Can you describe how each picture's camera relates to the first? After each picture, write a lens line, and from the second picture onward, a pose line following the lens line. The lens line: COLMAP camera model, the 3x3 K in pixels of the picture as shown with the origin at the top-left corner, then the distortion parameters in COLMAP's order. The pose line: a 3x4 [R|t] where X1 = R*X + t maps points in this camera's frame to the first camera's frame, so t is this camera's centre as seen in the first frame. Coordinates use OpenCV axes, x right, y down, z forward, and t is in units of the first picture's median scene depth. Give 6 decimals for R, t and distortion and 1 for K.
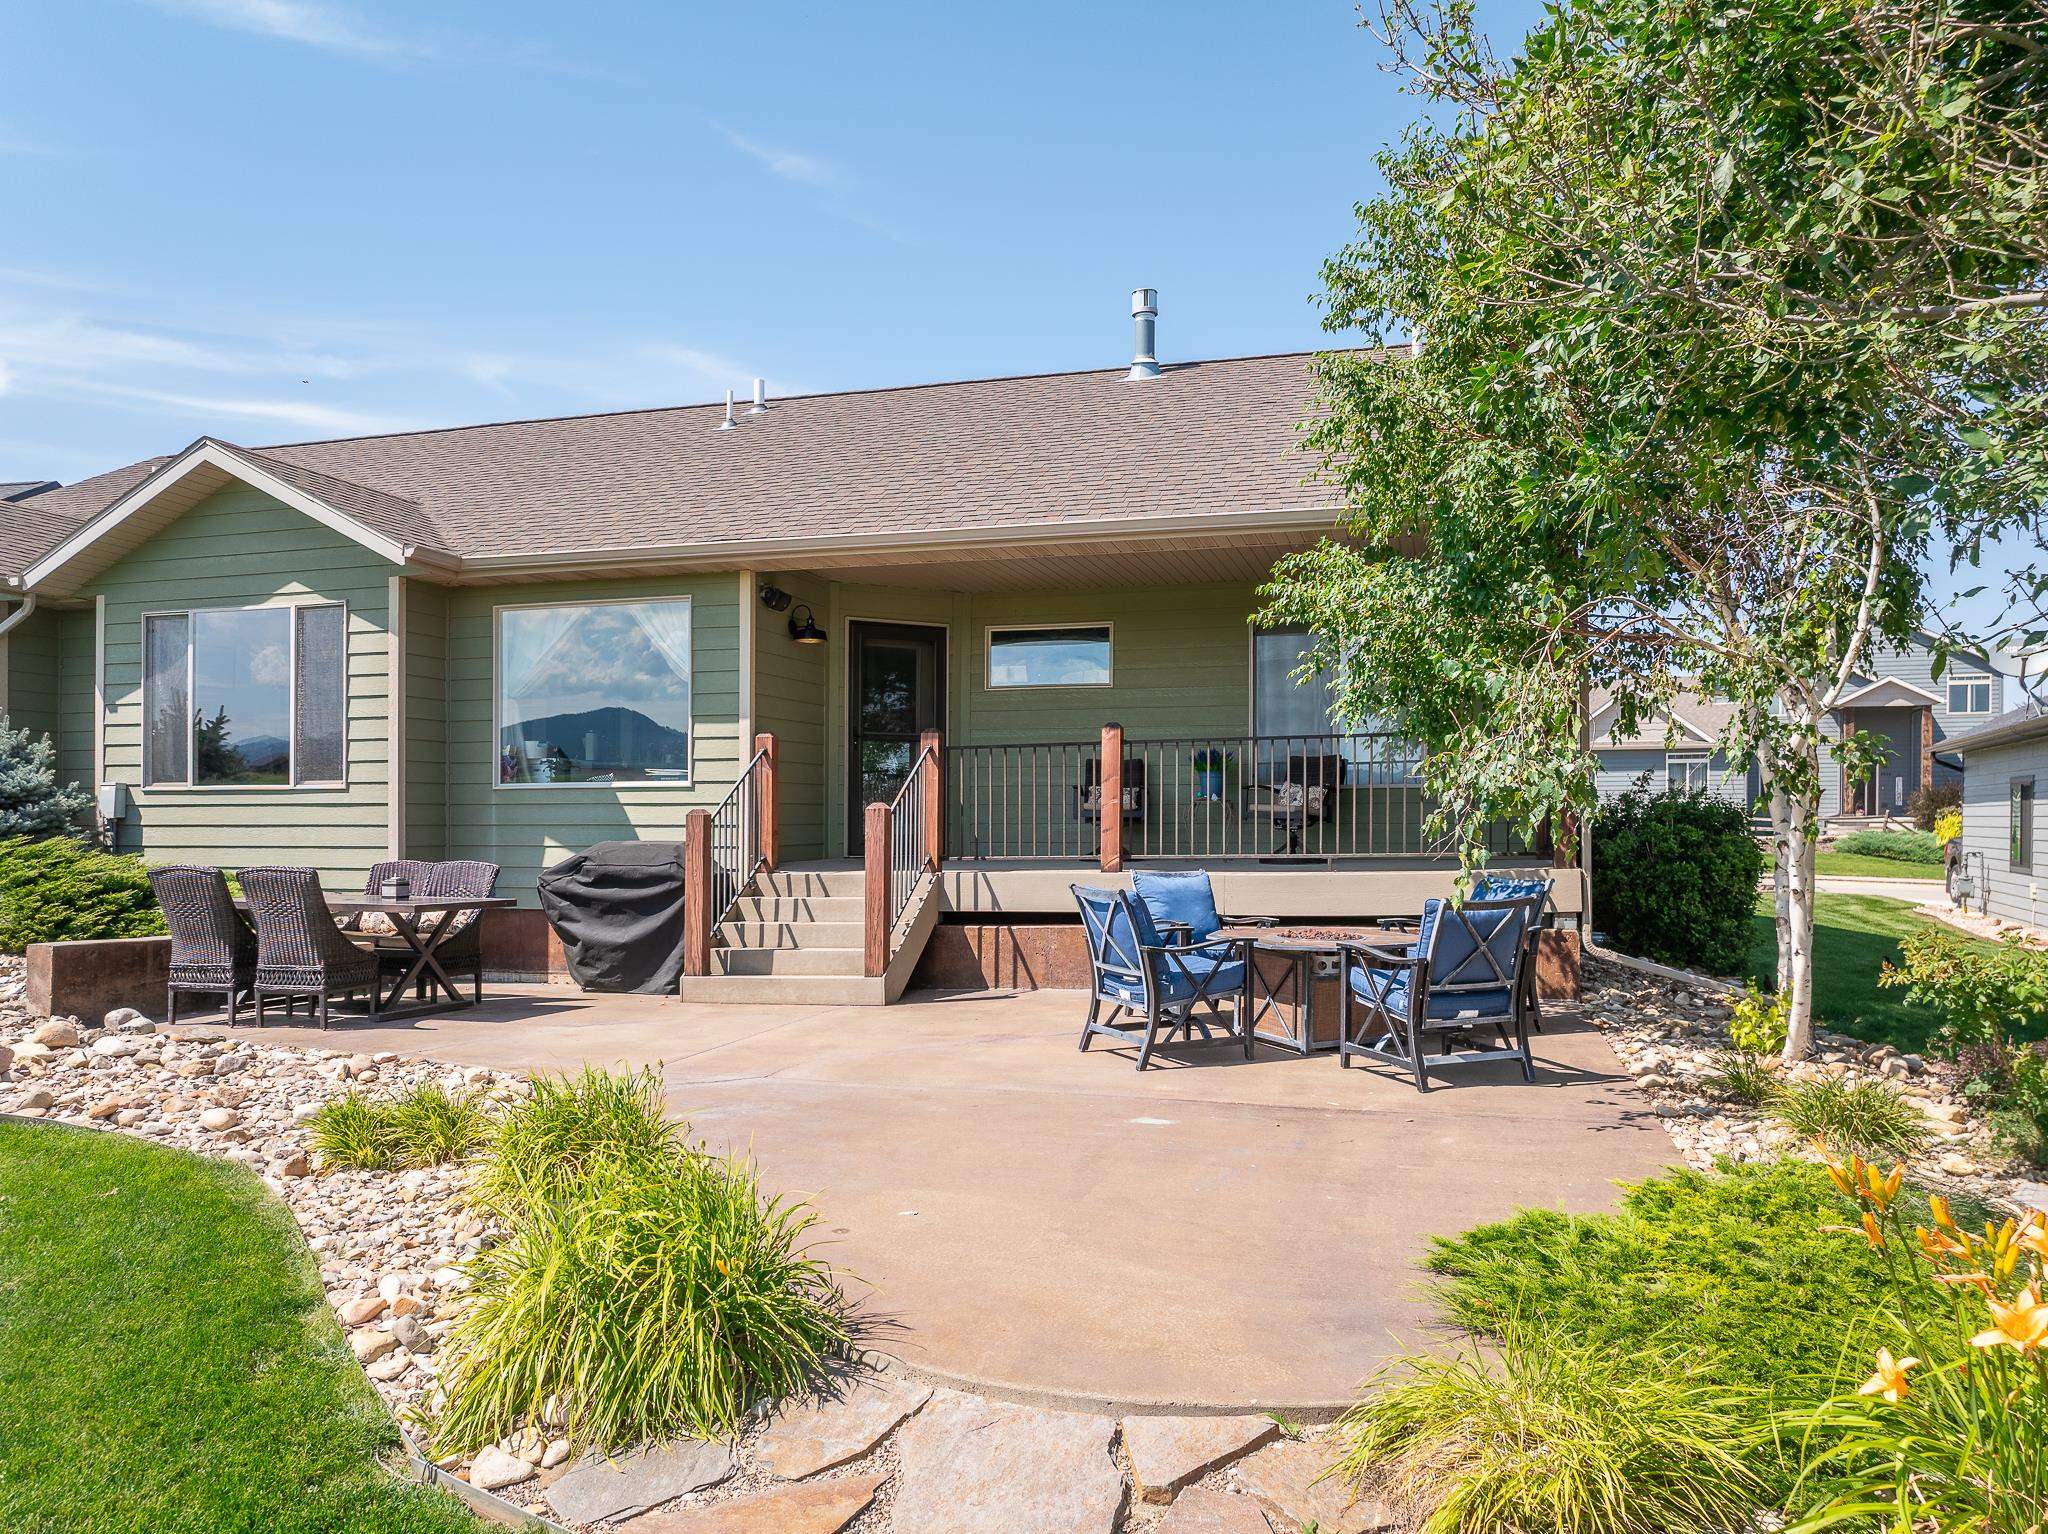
lens RADIAL K [[1445.5, 0, 1023.7], [0, 1445.5, 852.8], [0, 0, 1]] dist [-0.039358, -0.001611]
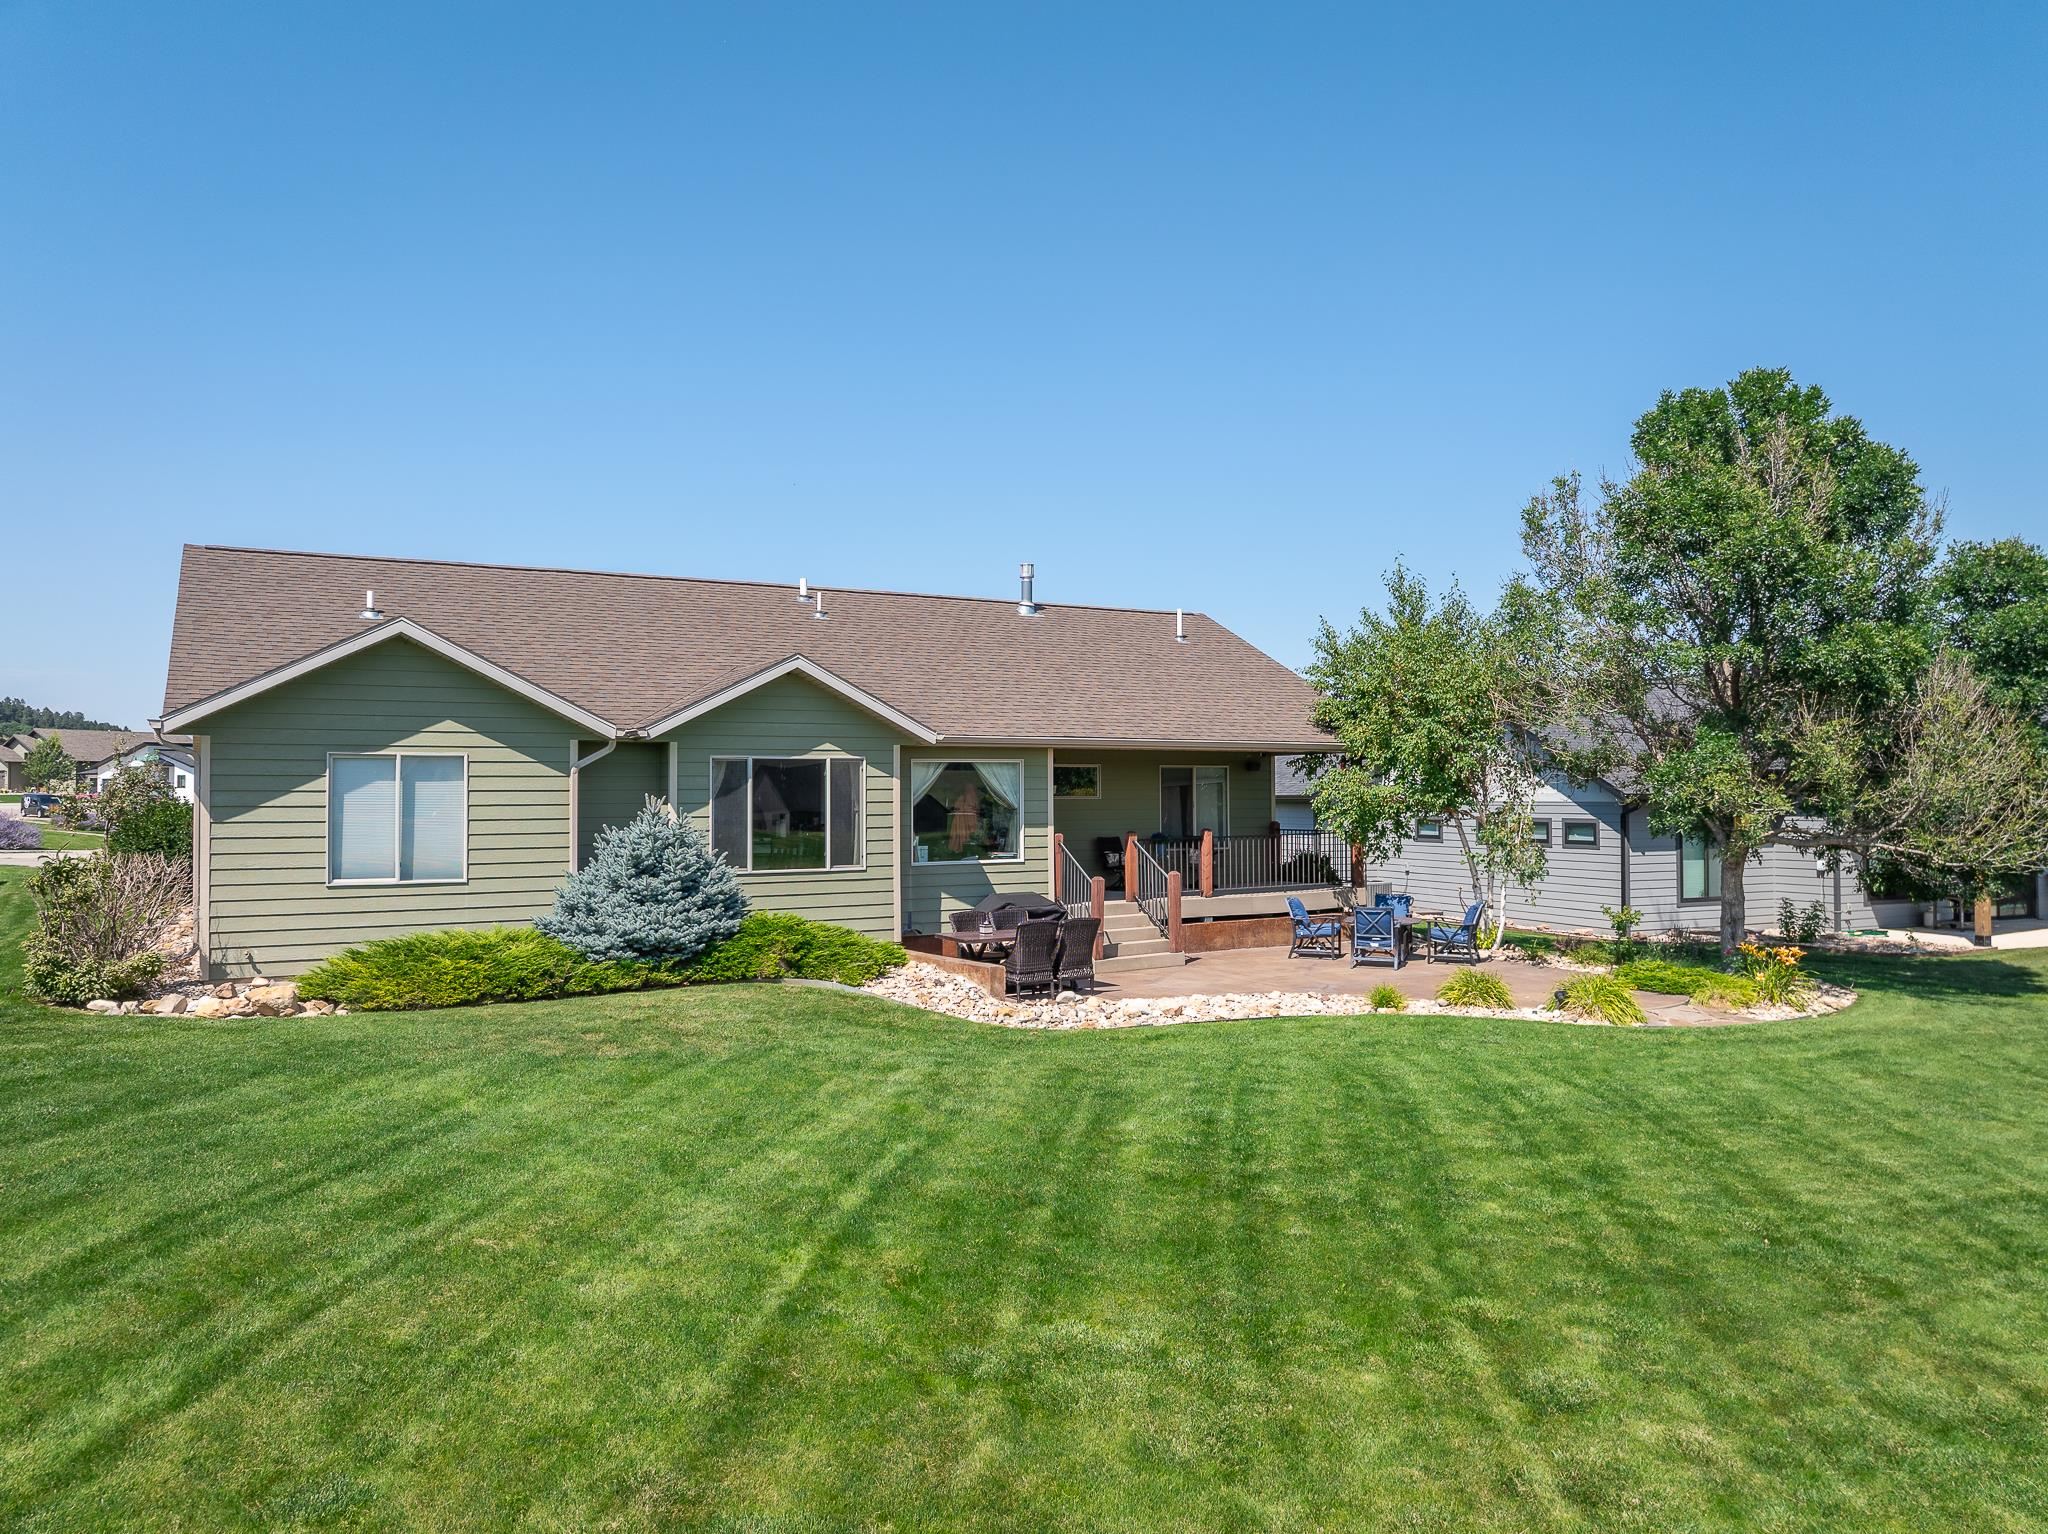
lens RADIAL K [[1440.2, 0, 945.6], [0, 1440.2, 762.5], [0, 0, 1]] dist [-0.052479, -0.001695]
pose [[0.740834, 0.012064, 0.671580, -1.607560], [0.019437, 0.999035, -0.039388, -0.106431], [-0.671407, 0.042233, 0.739884, -0.323757]]
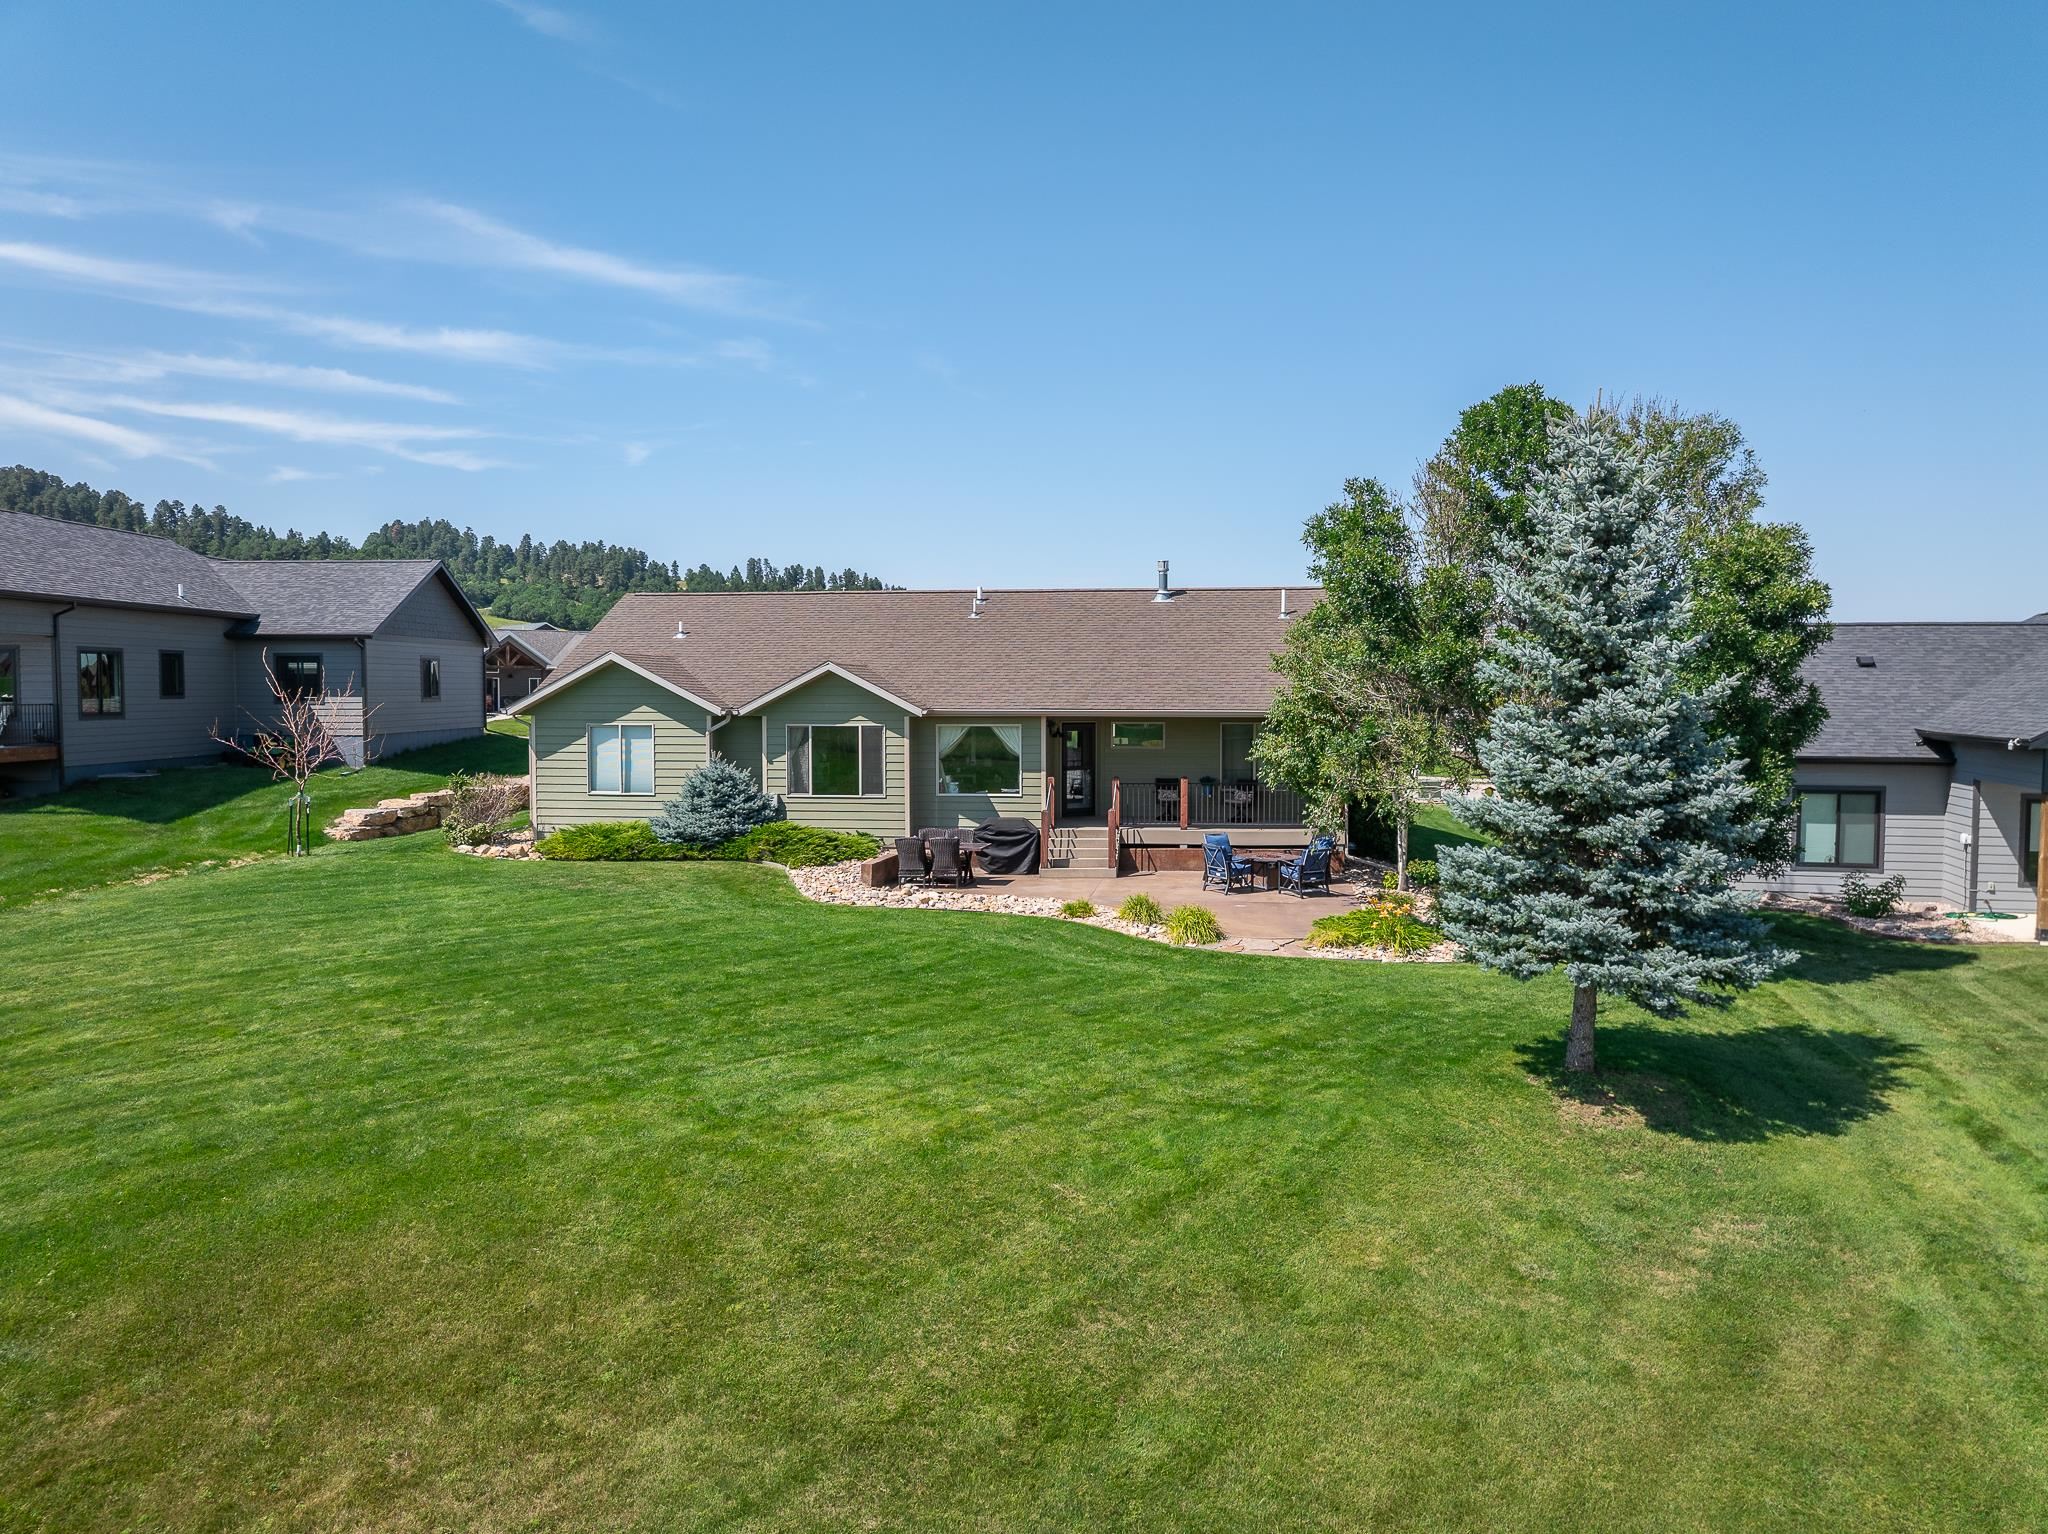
lens RADIAL K [[1440.2, 0, 945.6], [0, 1440.2, 762.5], [0, 0, 1]] dist [-0.052479, -0.001695]
pose [[0.996513, -0.007382, 0.083112, -0.608757], [0.004599, 0.999424, 0.033624, -0.204572], [-0.083313, -0.033125, 0.995973, -1.679553]]
